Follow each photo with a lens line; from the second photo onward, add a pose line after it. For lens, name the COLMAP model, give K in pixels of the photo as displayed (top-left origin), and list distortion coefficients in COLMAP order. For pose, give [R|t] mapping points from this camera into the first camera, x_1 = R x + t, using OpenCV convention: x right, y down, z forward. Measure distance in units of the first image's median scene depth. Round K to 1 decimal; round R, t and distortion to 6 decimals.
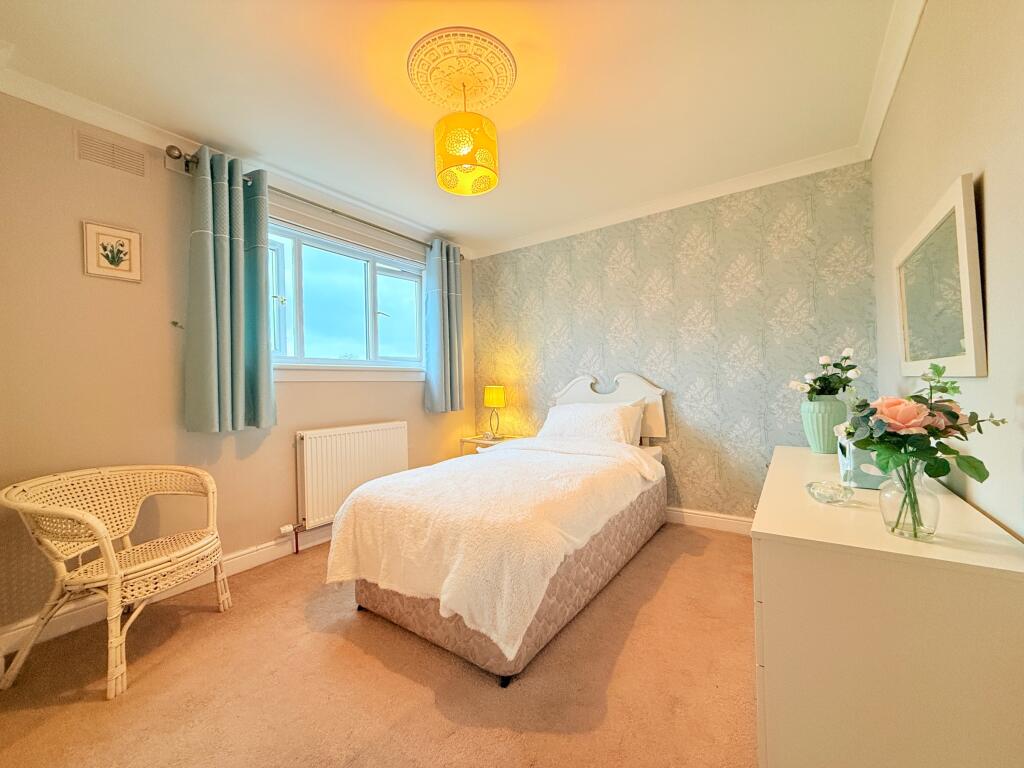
lens RADIAL K [[407.2, 0, 509.7], [0, 407.2, 386.0], [0, 0, 1]] dist [-0.003109, 0.000220]
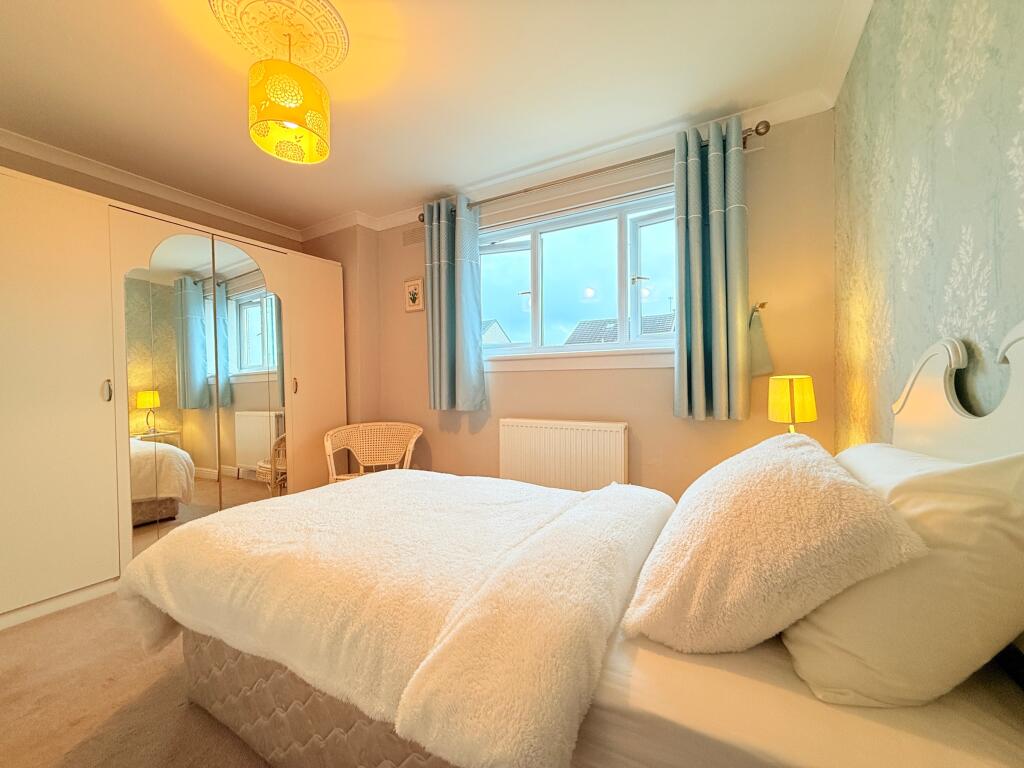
lens RADIAL K [[407.2, 0, 509.7], [0, 407.2, 386.0], [0, 0, 1]] dist [-0.003109, 0.000220]
pose [[0.113412, 0.036225, -0.992887, 0.652684], [0.012226, 0.999209, 0.037852, -0.014919], [0.993473, -0.016432, 0.112879, 1.065413]]
